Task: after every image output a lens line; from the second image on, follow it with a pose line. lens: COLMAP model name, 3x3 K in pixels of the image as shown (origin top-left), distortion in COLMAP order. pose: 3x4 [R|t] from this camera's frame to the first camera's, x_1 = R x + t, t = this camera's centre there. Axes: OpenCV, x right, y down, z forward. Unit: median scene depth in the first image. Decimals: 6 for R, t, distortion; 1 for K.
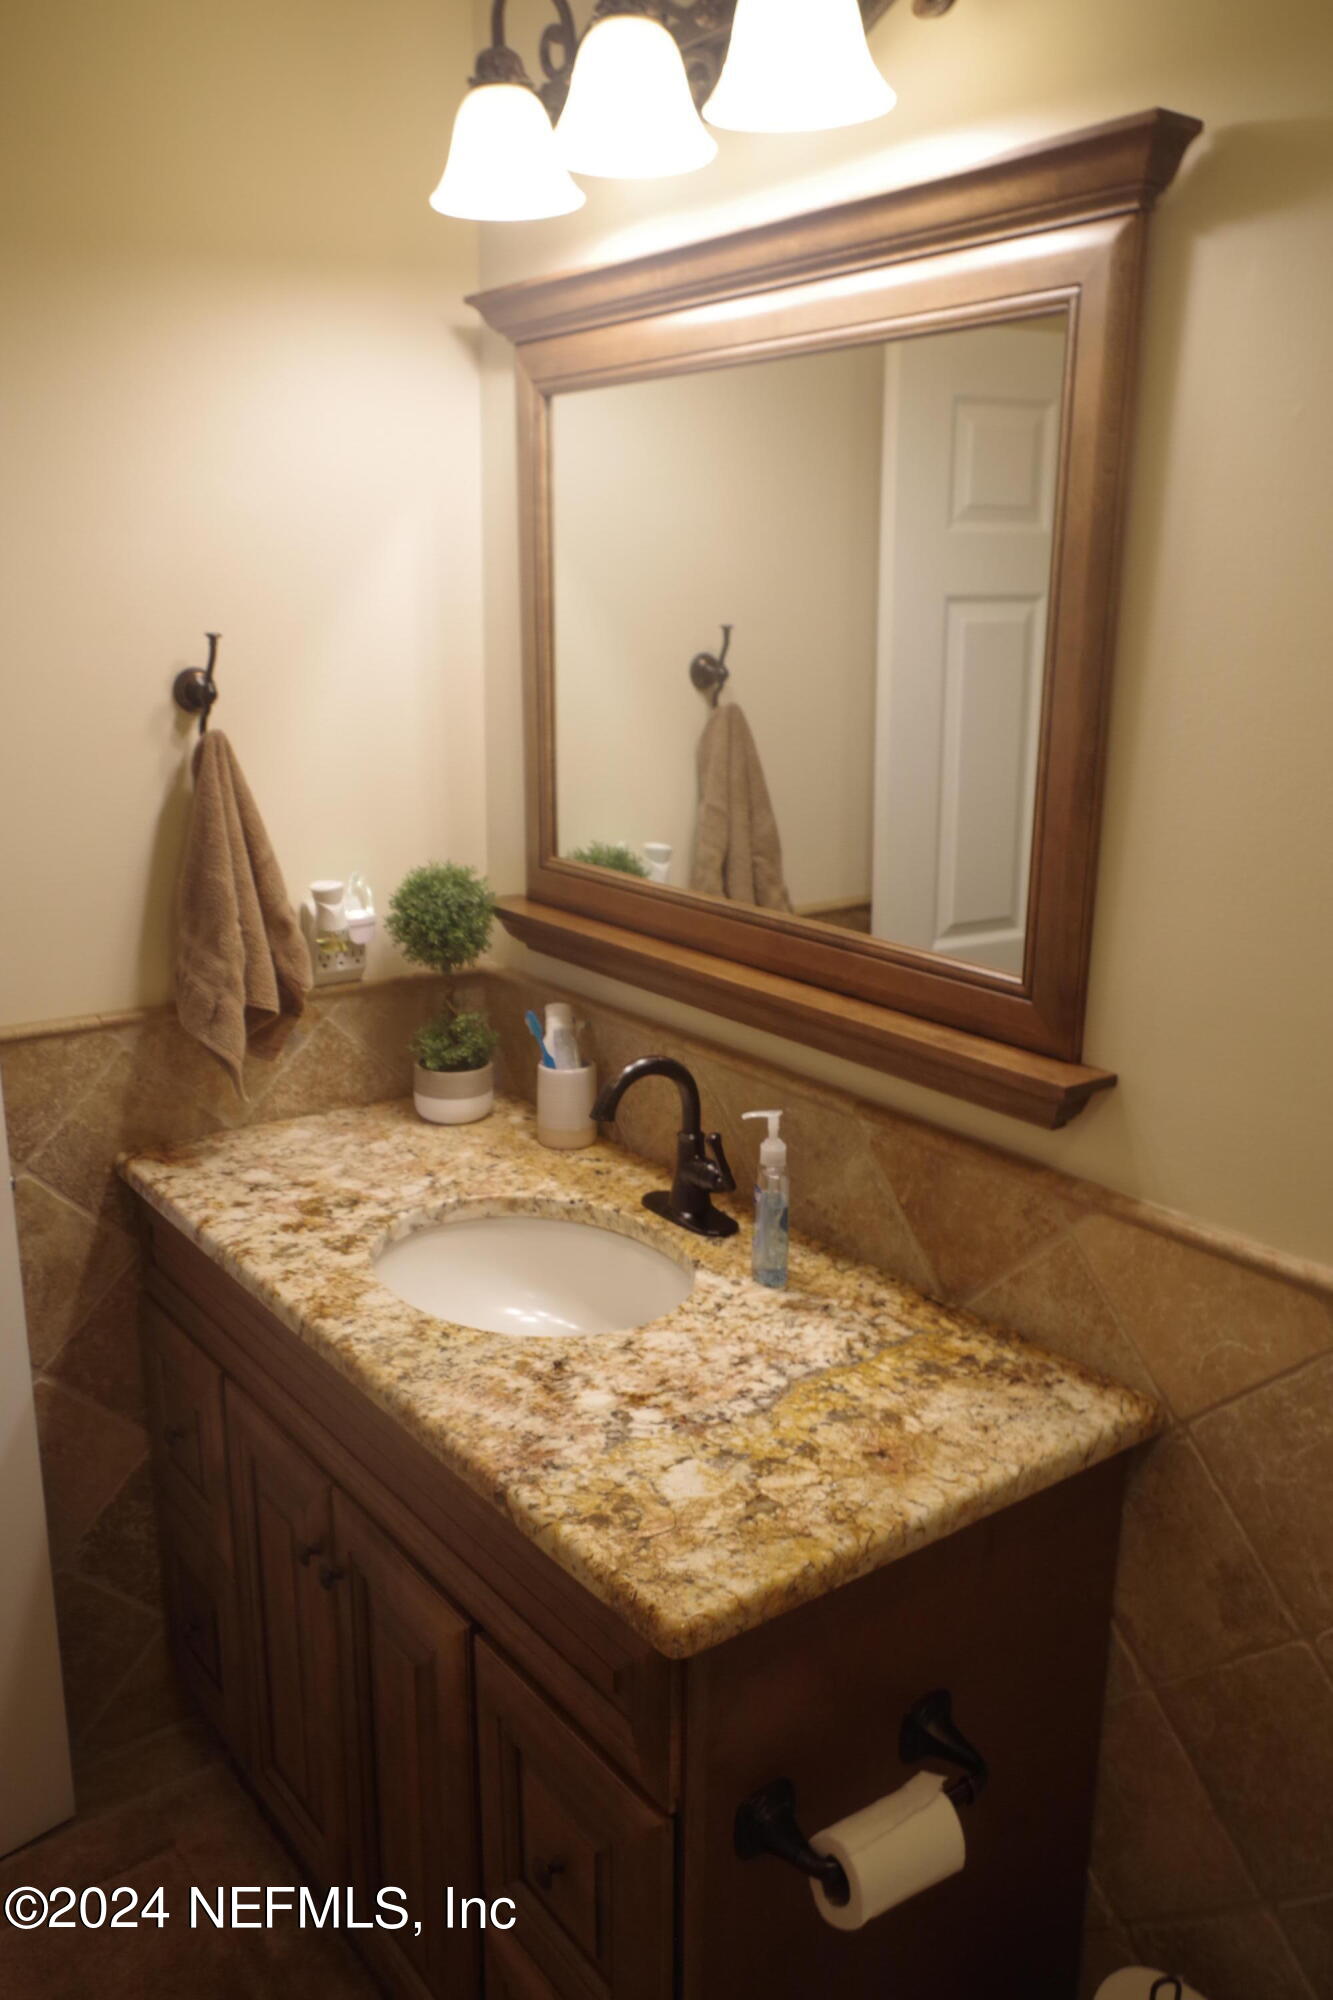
lens RADIAL K [[1600.5, 0, 666.5], [0, 1600.5, 1000.0], [0, 0, 1]] dist [-0.063543, 0.087175]
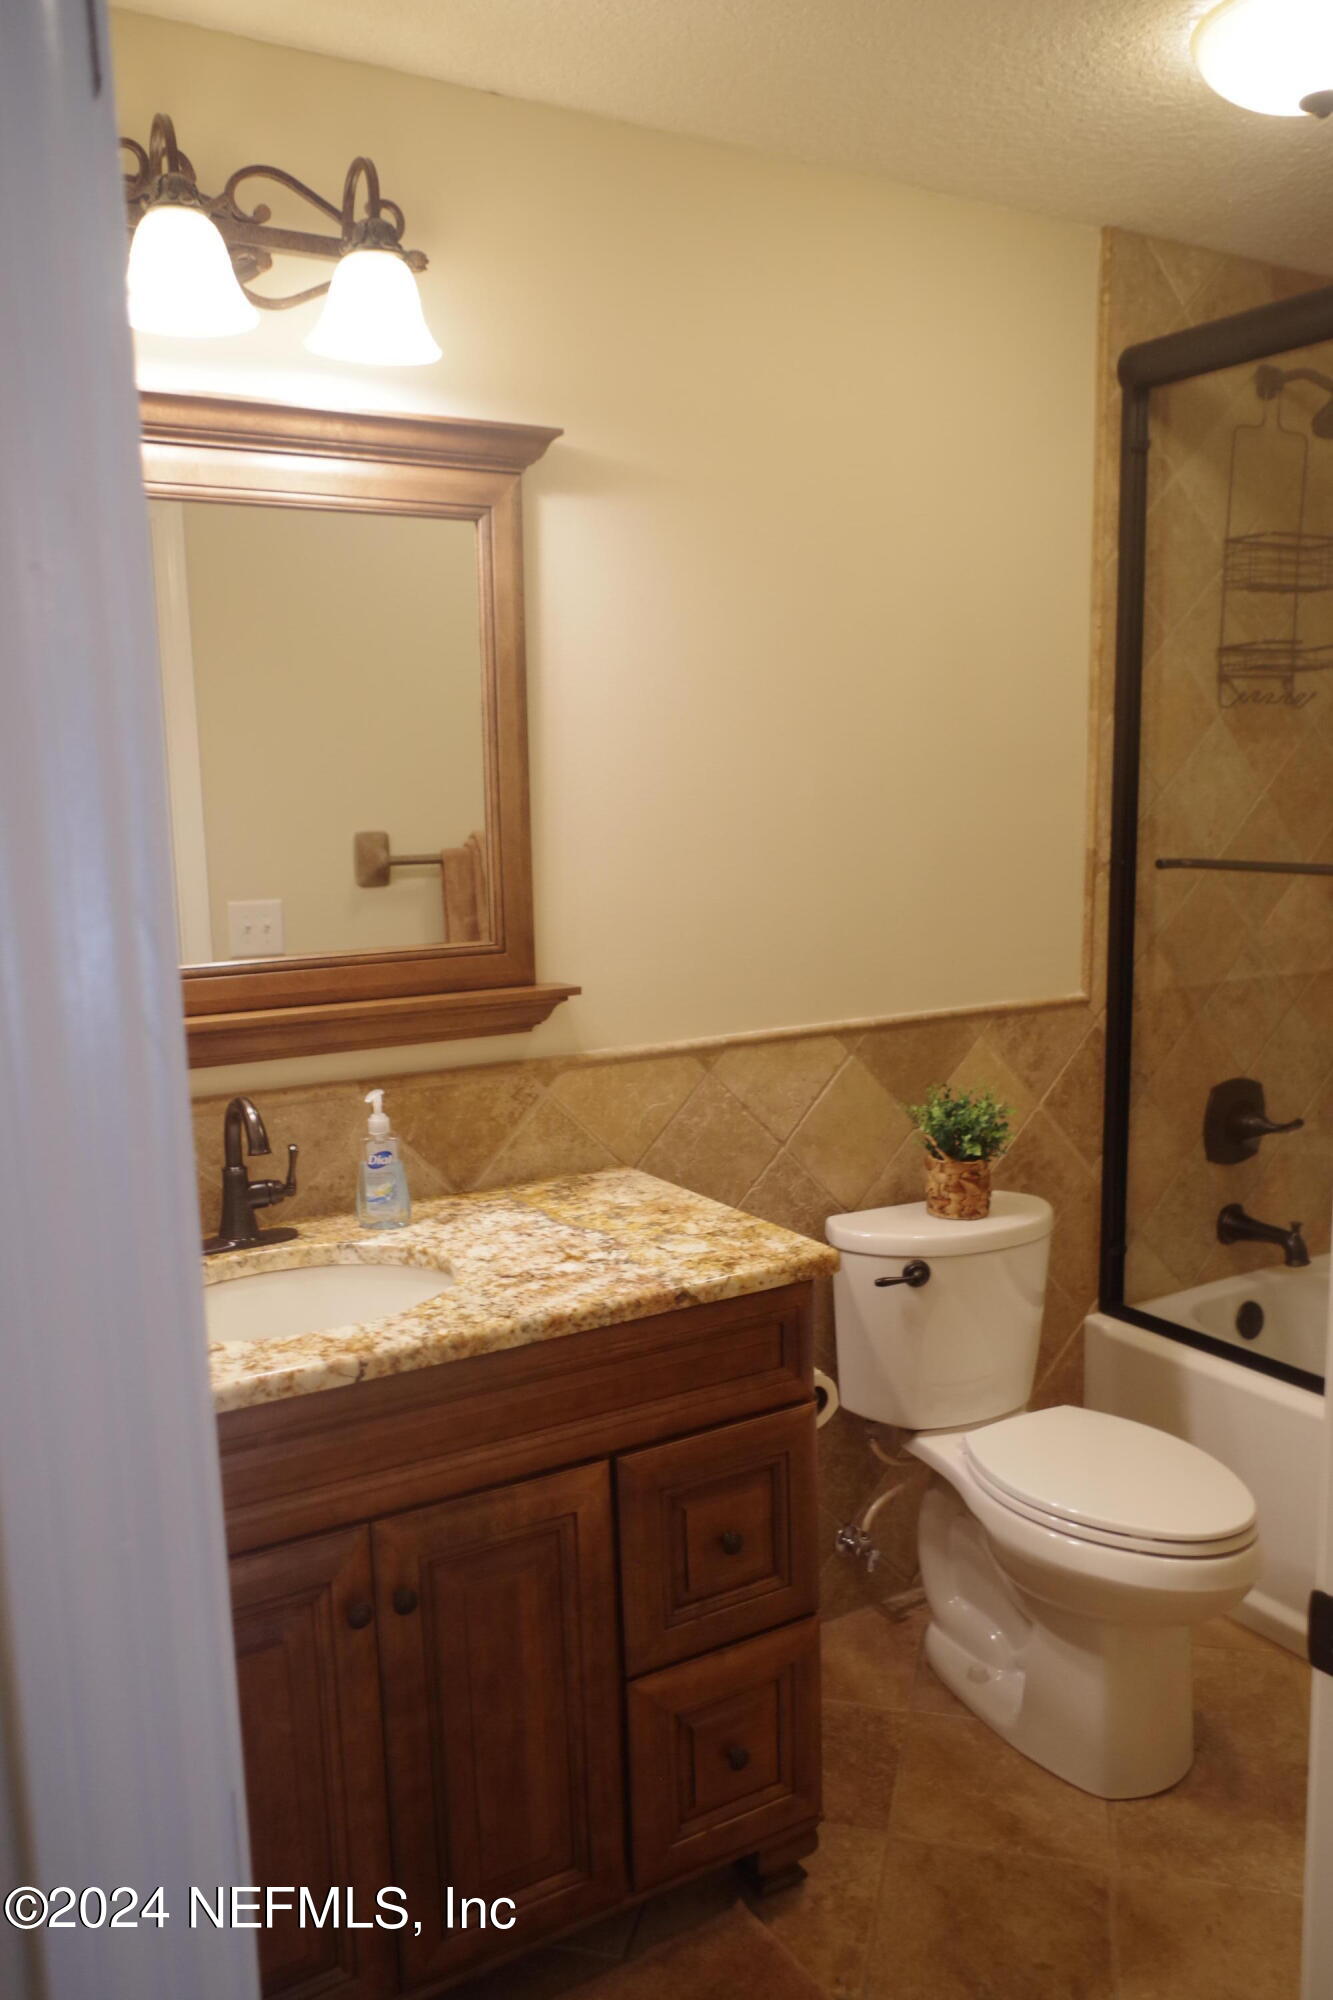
lens RADIAL K [[1600.5, 0, 666.5], [0, 1600.5, 1000.0], [0, 0, 1]] dist [-0.063543, 0.087175]
pose [[0.089516, -0.145452, 0.985307, -1.296815], [0.271157, 0.955470, 0.116413, -0.095193], [-0.958364, 0.256752, 0.124970, 0.680482]]
